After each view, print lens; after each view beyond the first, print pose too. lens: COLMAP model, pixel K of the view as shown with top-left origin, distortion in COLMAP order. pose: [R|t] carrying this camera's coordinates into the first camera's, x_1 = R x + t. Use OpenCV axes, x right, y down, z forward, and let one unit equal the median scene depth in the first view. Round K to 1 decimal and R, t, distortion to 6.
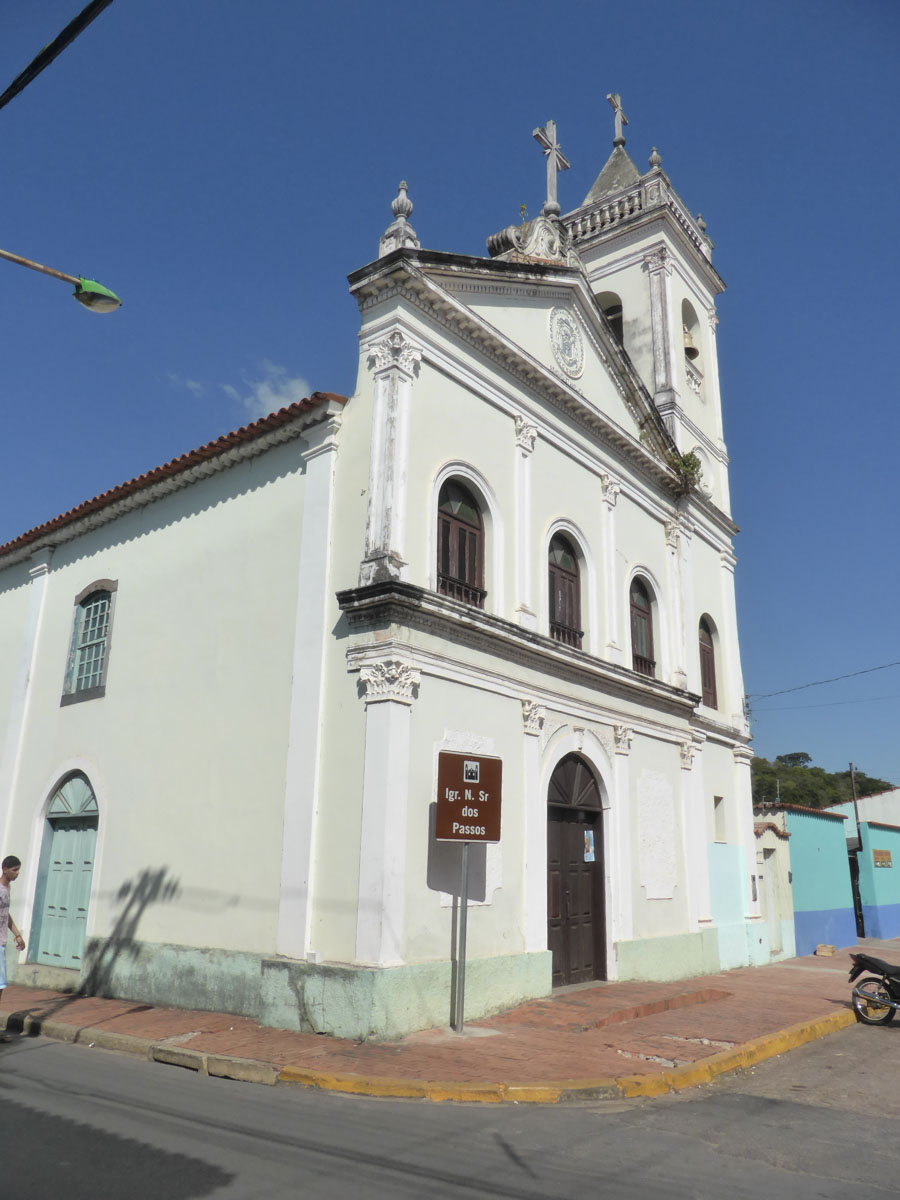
lens RADIAL K [[897.3, 0, 450.0], [0, 897.3, 600.0], [0, 0, 1]] dist [-0.031807, 0.009527]
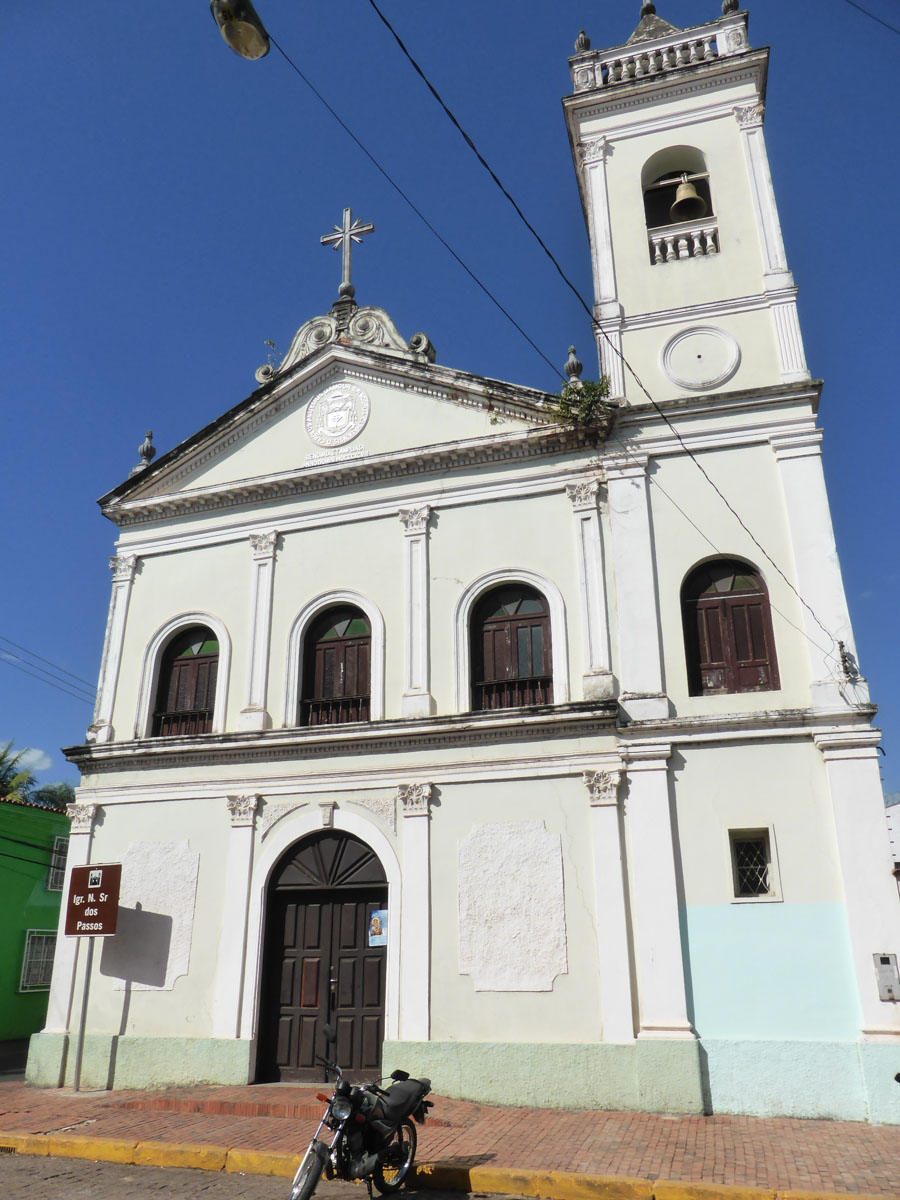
lens RADIAL K [[897.3, 0, 450.0], [0, 897.3, 600.0], [0, 0, 1]] dist [-0.031807, 0.009527]
pose [[0.347904, -0.368561, -0.862047, 1.367842], [0.282904, 0.917896, -0.278265, 0.308723], [0.893828, -0.147067, 0.423607, 0.934700]]
